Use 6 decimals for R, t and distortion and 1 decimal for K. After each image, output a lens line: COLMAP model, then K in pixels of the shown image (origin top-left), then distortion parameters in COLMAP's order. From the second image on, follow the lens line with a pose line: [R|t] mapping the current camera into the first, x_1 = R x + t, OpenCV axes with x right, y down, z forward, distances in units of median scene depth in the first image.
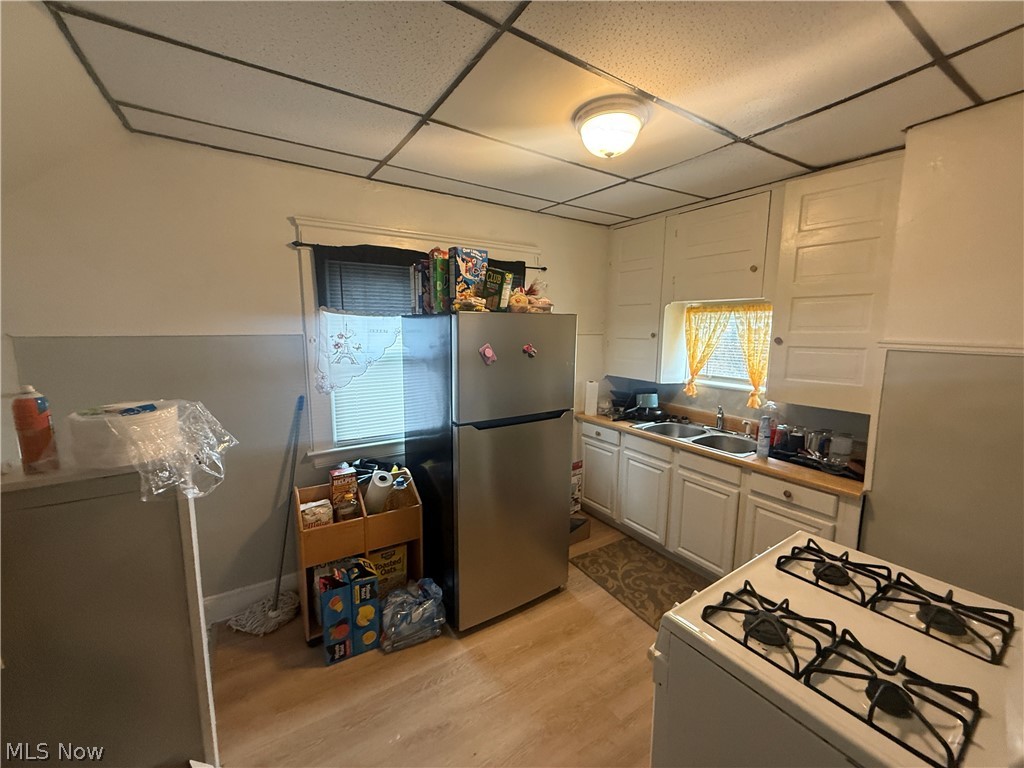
lens RADIAL K [[407.7, 0, 510.0], [0, 407.7, 381.0], [0, 0, 1]] dist [-0.002061, 0.000468]
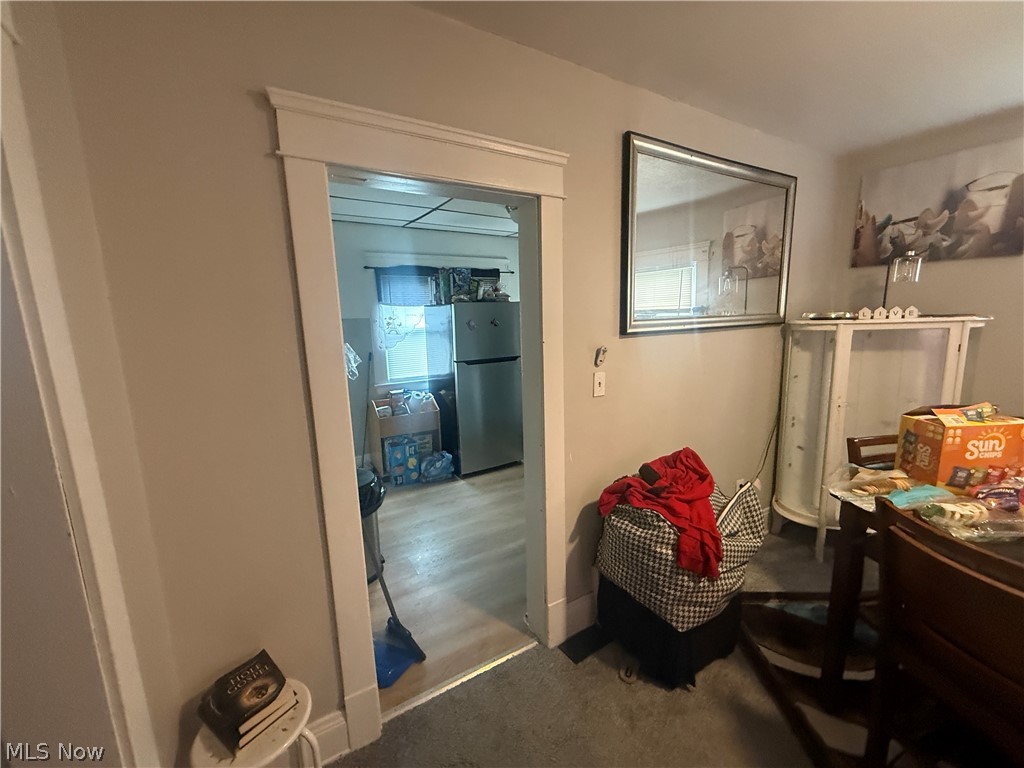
lens RADIAL K [[407.7, 0, 506.0], [0, 407.7, 379.7], [0, 0, 1]] dist [-0.002061, 0.000468]
pose [[0.998606, -0.025965, -0.045956, 0.144714], [0.027301, 0.999215, 0.028708, 0.109618], [0.045174, -0.029923, 0.998531, -0.691179]]
